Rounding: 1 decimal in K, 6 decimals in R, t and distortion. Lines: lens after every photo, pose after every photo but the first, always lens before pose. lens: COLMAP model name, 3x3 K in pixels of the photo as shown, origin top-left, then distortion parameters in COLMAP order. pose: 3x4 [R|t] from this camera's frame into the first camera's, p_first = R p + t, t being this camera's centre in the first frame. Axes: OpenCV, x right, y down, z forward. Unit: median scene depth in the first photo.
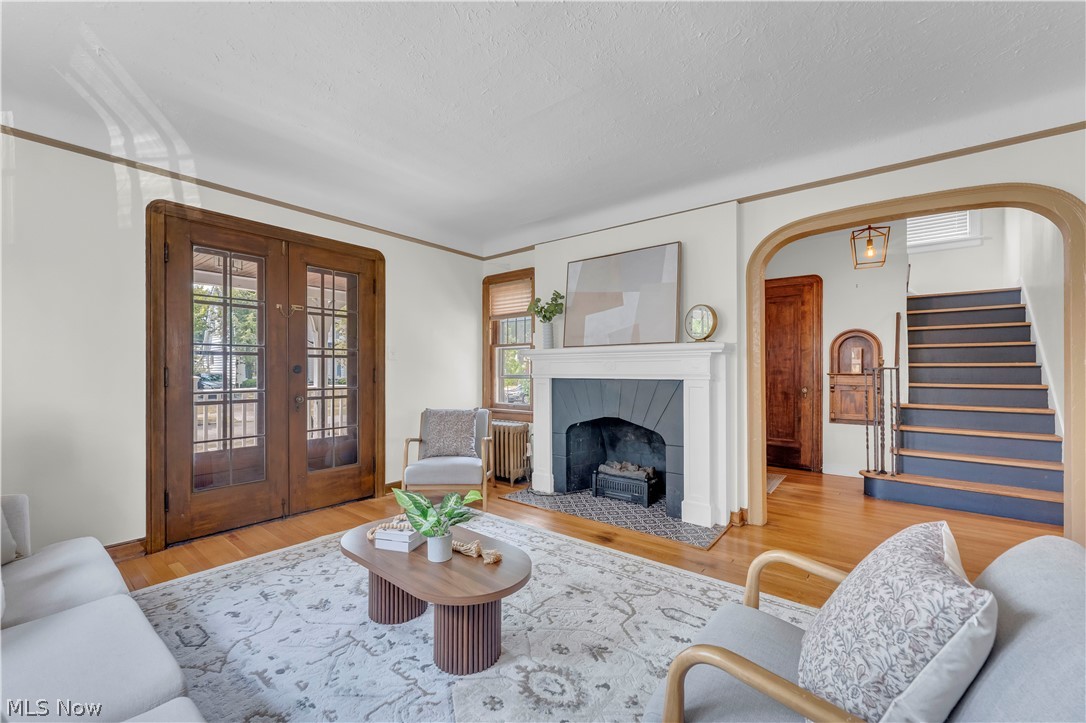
lens RADIAL K [[452.2, 0, 536.6], [0, 452.2, 368.1], [0, 0, 1]] dist [-0.000329, -0.000078]
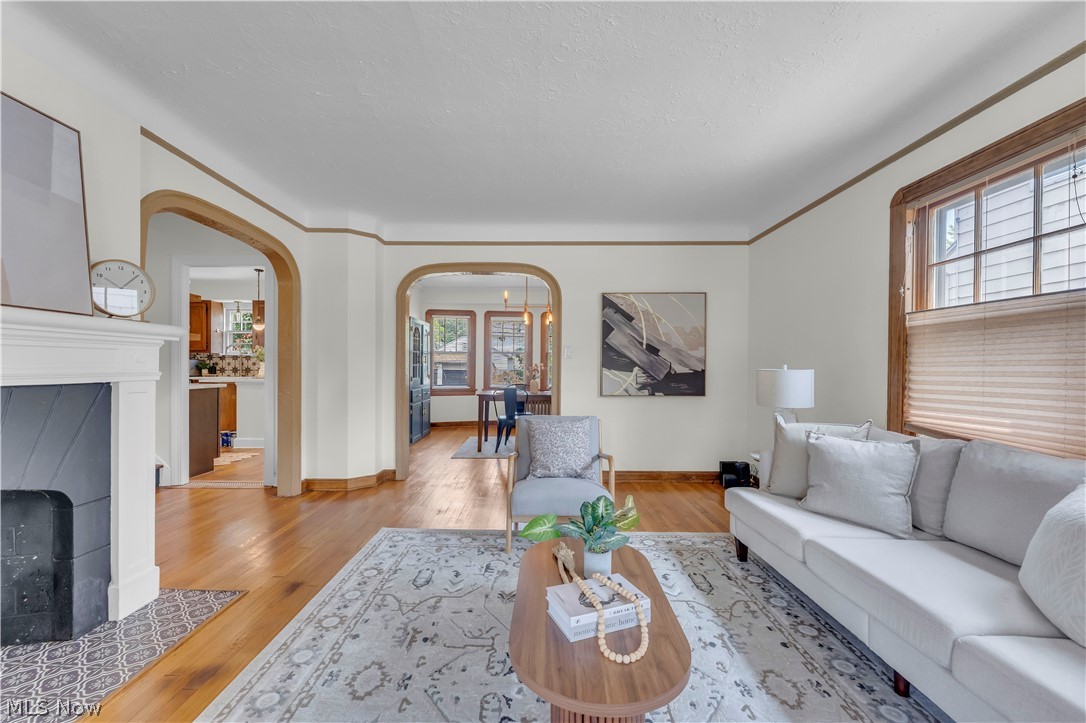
lens RADIAL K [[438.1, 0, 538.8], [0, 438.1, 365.6], [0, 0, 1]] dist [0.001619, 0.000071]
pose [[-0.626996, -0.003099, 0.779016, -0.518970], [-0.006551, 0.999978, -0.001294, 0.003715], [-0.778995, -0.005915, -0.627002, 1.041060]]
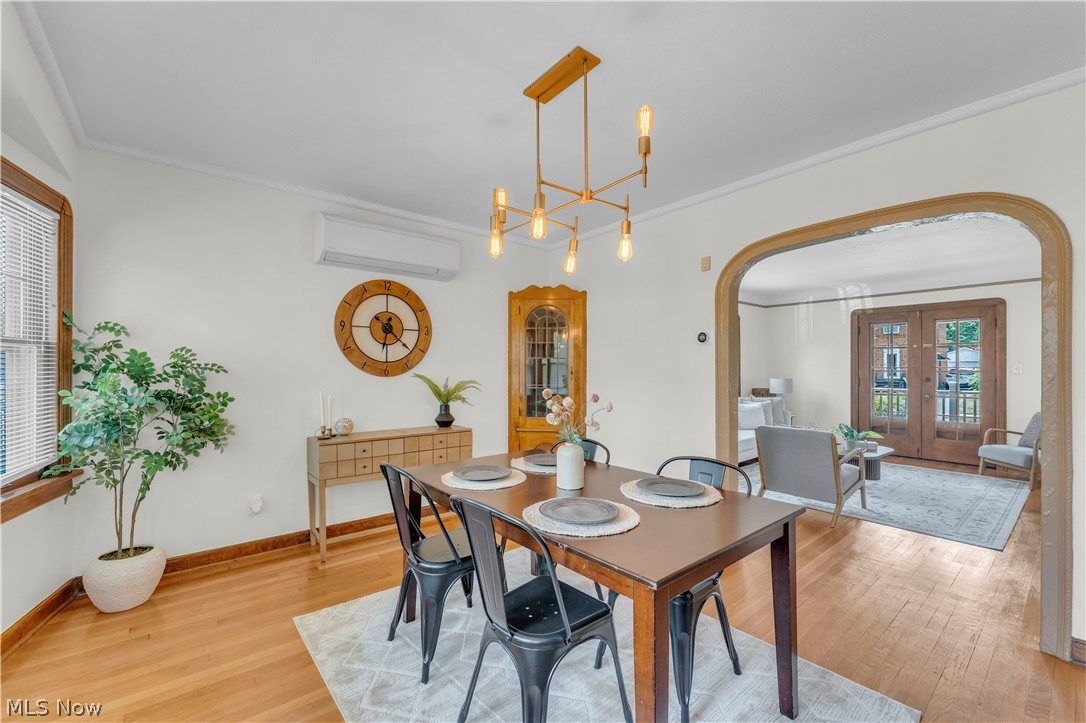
lens RADIAL K [[446.2, 0, 531.2], [0, 446.2, 366.5], [0, 0, 1]] dist [0.003018, 0.000490]
pose [[-0.219301, -0.009971, -0.975606, 1.799431], [-0.003270, 0.999950, -0.009485, -0.032248], [0.975652, 0.001110, -0.219322, -0.176064]]
